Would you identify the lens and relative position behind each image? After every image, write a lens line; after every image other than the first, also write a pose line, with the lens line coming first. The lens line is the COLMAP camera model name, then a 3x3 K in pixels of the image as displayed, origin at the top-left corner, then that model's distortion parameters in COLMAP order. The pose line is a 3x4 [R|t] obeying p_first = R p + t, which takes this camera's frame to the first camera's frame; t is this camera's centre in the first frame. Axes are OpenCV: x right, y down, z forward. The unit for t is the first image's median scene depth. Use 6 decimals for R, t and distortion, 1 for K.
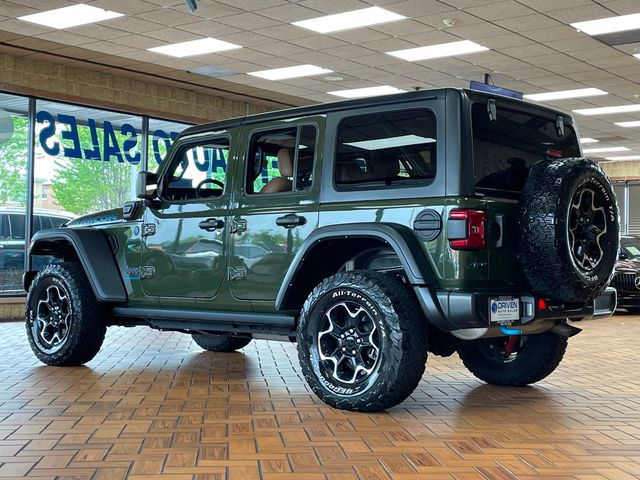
lens RADIAL K [[956.1, 0, 320.0], [0, 956.1, 240.0], [0, 0, 1]] dist [0.030000, 0.025121]
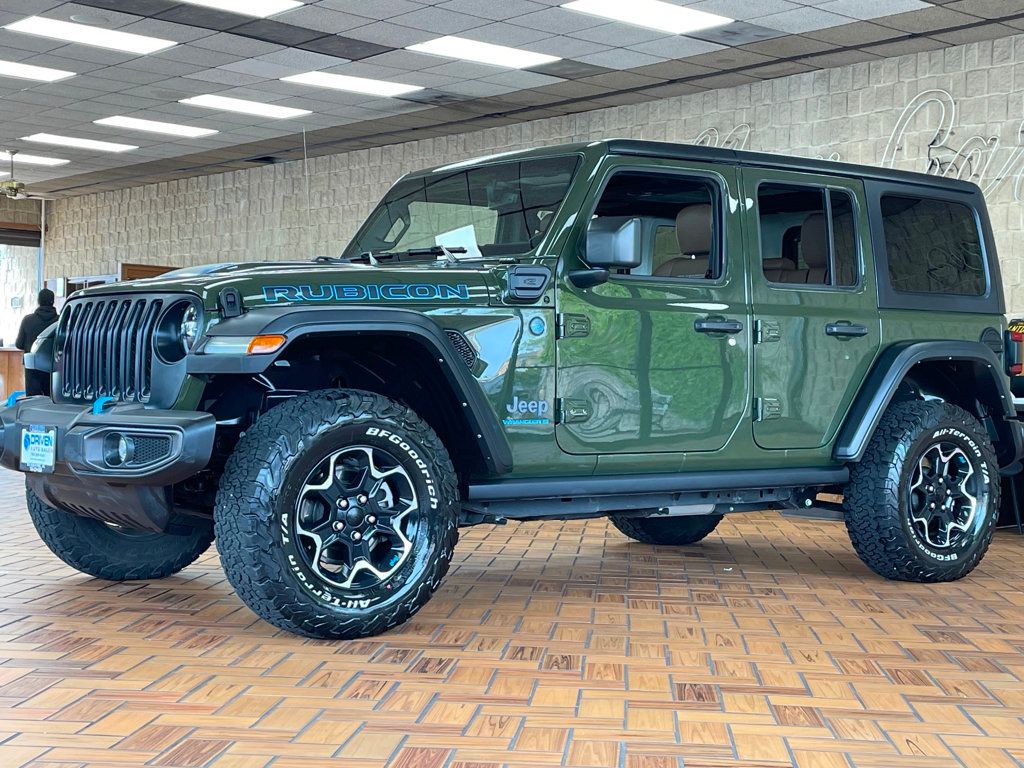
lens RADIAL K [[1496.4, 0, 512.0], [0, 1496.4, 384.0], [0, 0, 1]] dist [0.045420, -0.015728]
pose [[0.190626, -0.016825, 0.981519, -1.103438], [-0.045790, 0.998612, 0.026011, 0.001338], [-0.980594, -0.049902, 0.189591, 0.998787]]
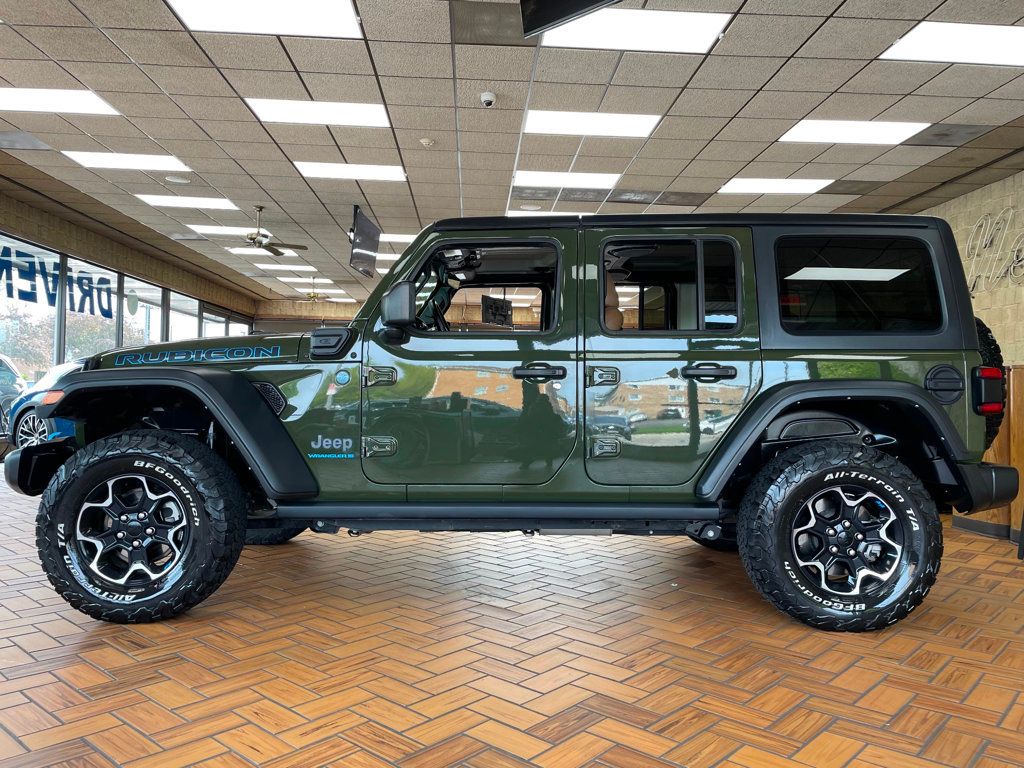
lens RADIAL K [[760.8, 0, 512.0], [0, 760.8, 384.0], [0, 0, 1]] dist [0.089420, -0.121549]
pose [[0.731809, 0.001783, 0.681507, -0.511305], [-0.019347, 0.999648, 0.018159, -0.018239], [-0.681235, -0.026474, 0.731586, 0.663210]]
